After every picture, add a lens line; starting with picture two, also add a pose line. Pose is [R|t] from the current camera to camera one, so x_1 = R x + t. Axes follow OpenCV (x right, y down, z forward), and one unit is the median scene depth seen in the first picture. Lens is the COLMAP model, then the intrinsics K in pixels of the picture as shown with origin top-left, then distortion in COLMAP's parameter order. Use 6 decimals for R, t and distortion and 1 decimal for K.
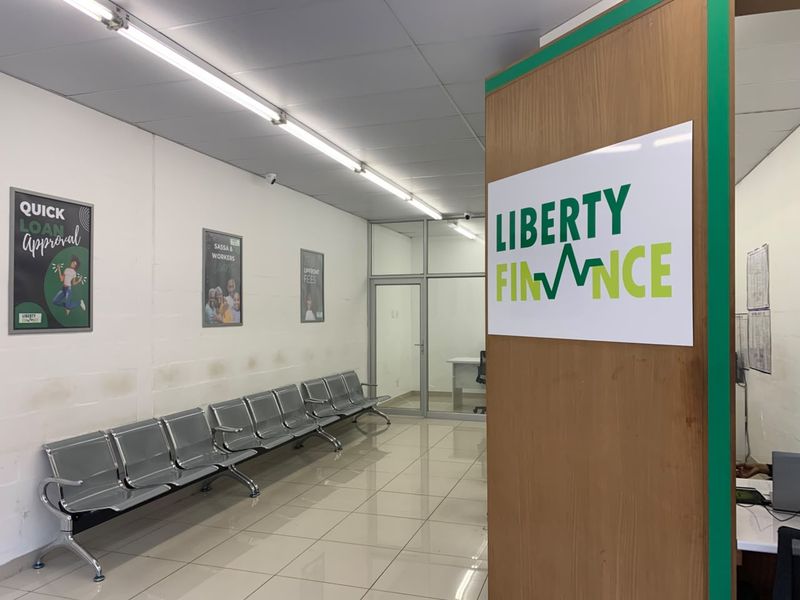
lens RADIAL K [[614.4, 0, 399.6], [0, 614.4, 299.4], [0, 0, 1]] dist [0.085310, -0.072394]
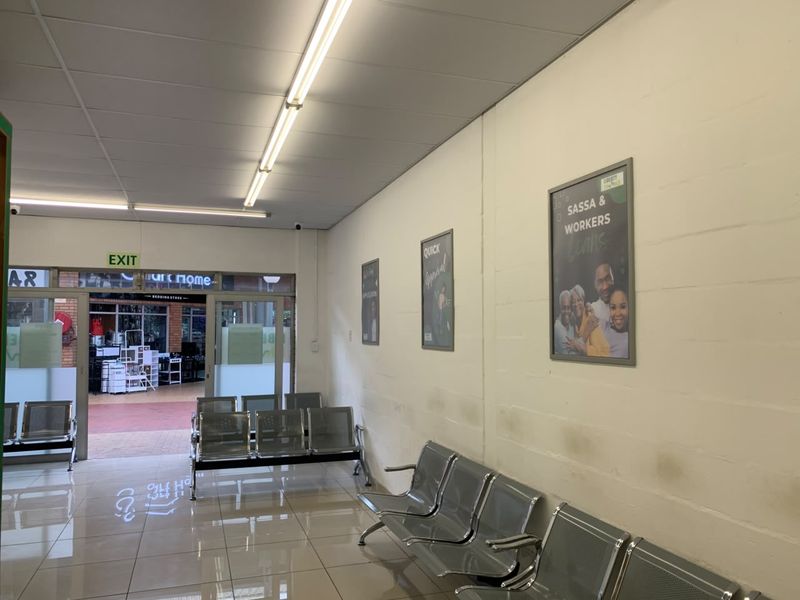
lens RADIAL K [[614.4, 0, 398.4], [0, 614.4, 298.1], [0, 0, 1]] dist [0.085310, -0.072394]
pose [[-0.804382, -0.026370, -0.593526, 0.137260], [0.017655, 0.997512, -0.068245, 0.023410], [0.593850, -0.065373, -0.801916, 1.320794]]
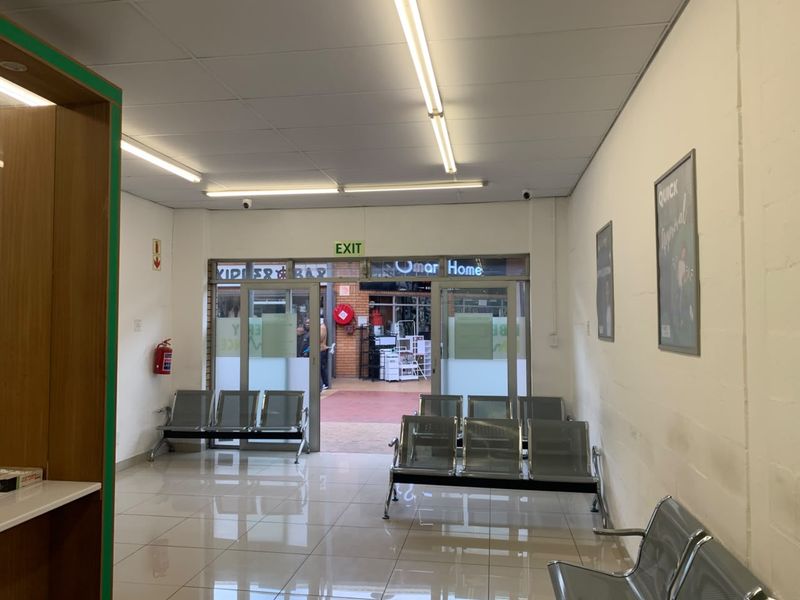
lens RADIAL K [[614.4, 0, 396.2], [0, 614.4, 300.4], [0, 0, 1]] dist [0.085310, -0.072394]
pose [[-0.987036, 0.002352, -0.160484, -0.078272], [0.011510, 0.998355, -0.056164, 0.020635], [0.160088, -0.057283, -0.985439, 1.163633]]
